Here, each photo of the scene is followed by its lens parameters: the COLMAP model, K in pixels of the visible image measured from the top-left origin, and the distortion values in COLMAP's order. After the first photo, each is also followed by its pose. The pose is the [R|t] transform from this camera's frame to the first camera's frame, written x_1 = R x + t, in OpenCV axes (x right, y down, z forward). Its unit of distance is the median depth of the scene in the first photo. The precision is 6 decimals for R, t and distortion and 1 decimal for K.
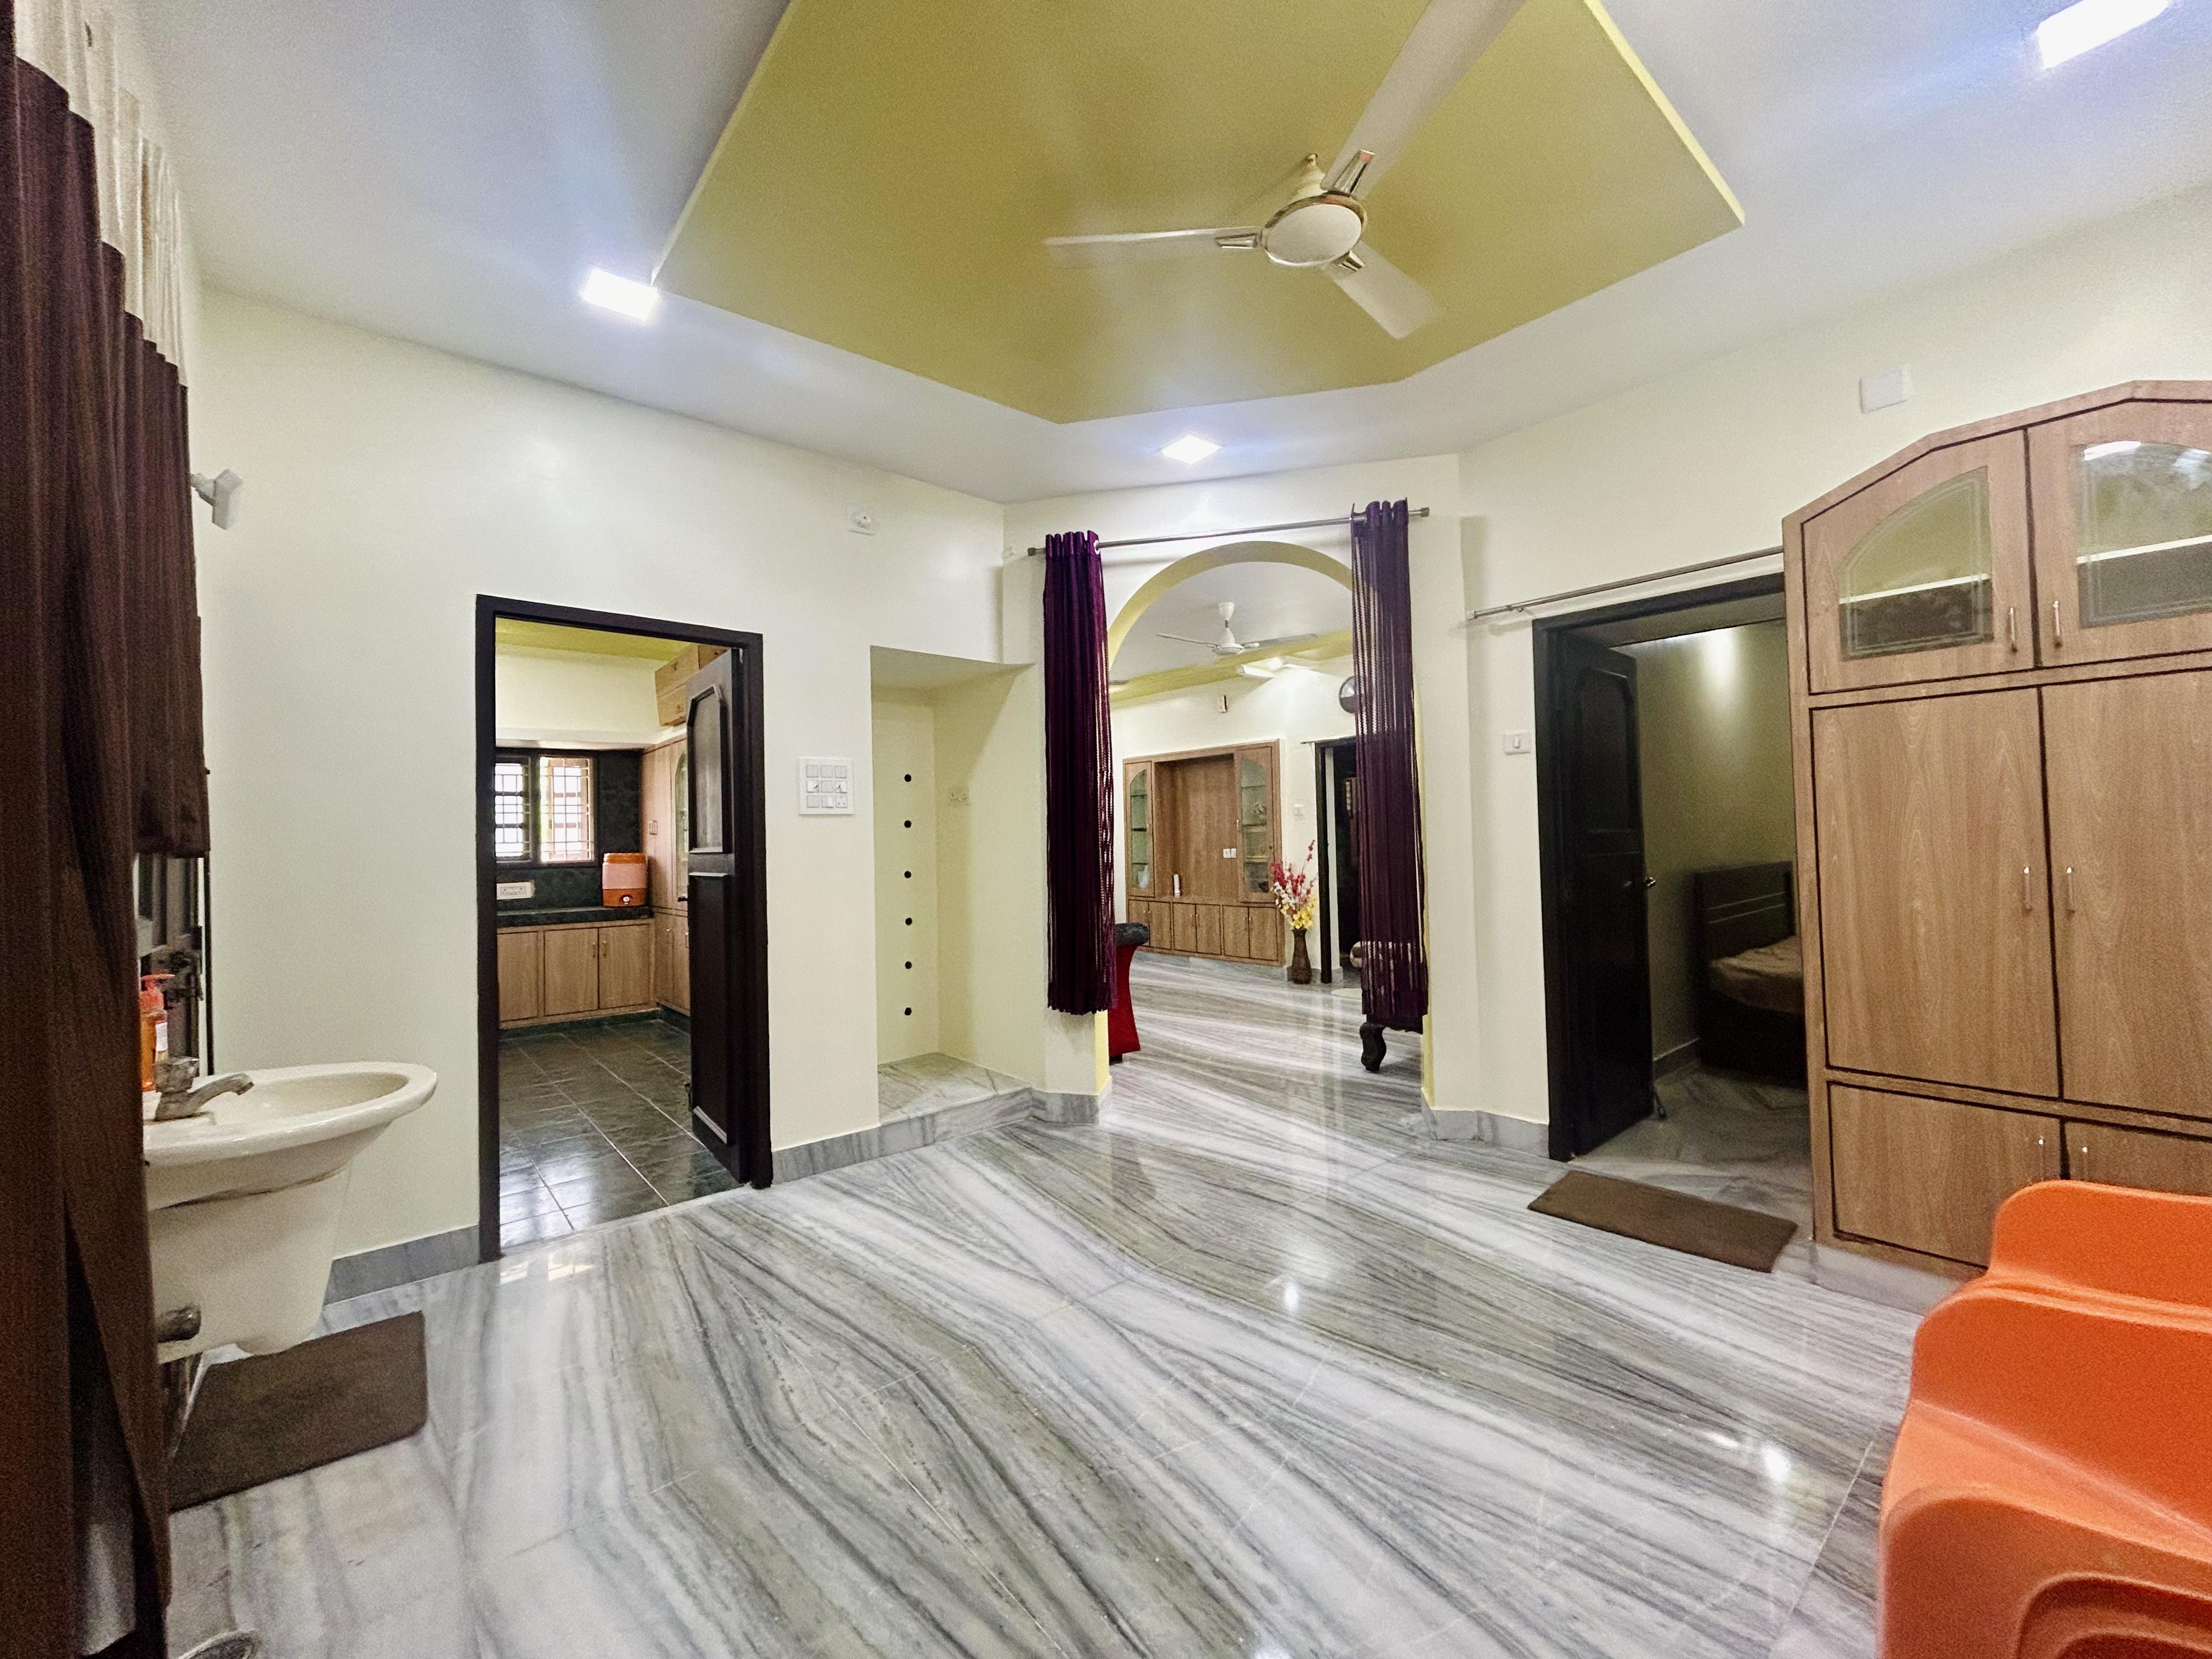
lens RADIAL K [[896.6, 0, 1101.9], [0, 896.6, 831.4], [0, 0, 1]] dist [-0.000232, 0.000002]
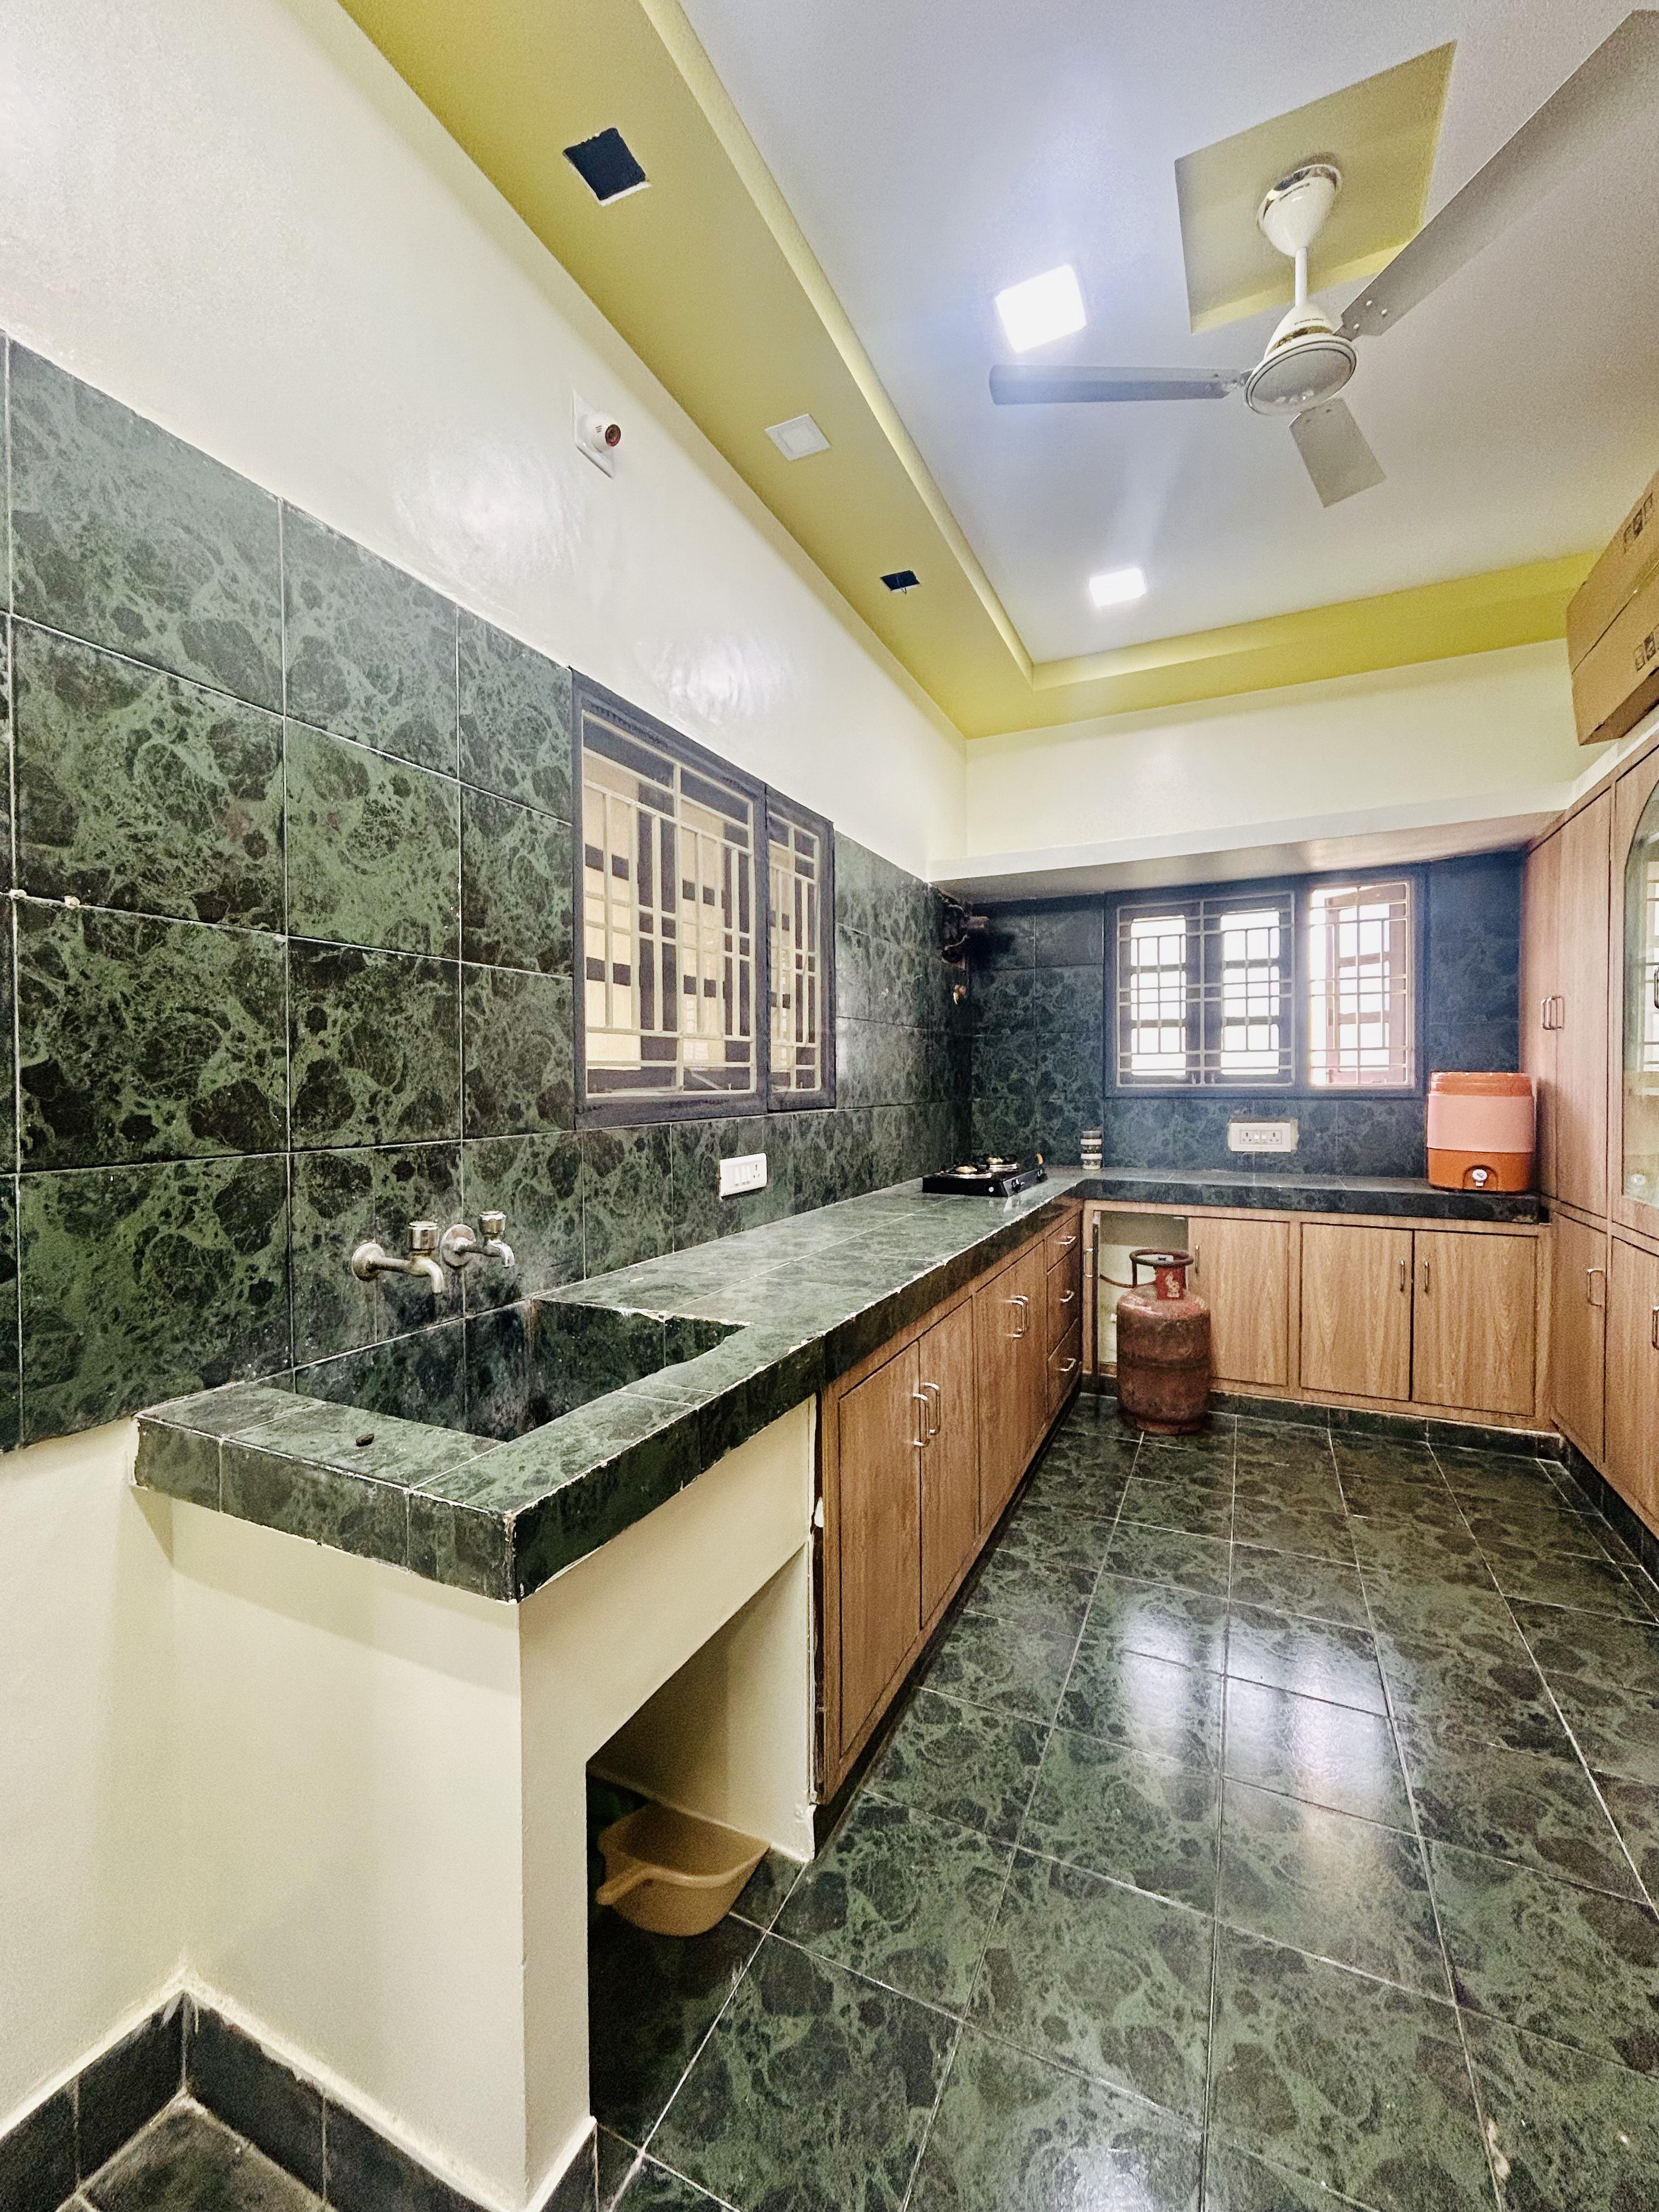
lens RADIAL K [[897.4, 0, 827.5], [0, 897.4, 1087.5], [0, 0, 1]] dist [0.000971, 0.000049]
pose [[0.403862, 0.030917, -0.914297, -0.251361], [0.010609, 0.999203, 0.038475, 0.010619], [0.914758, -0.025238, 0.403212, 0.519521]]
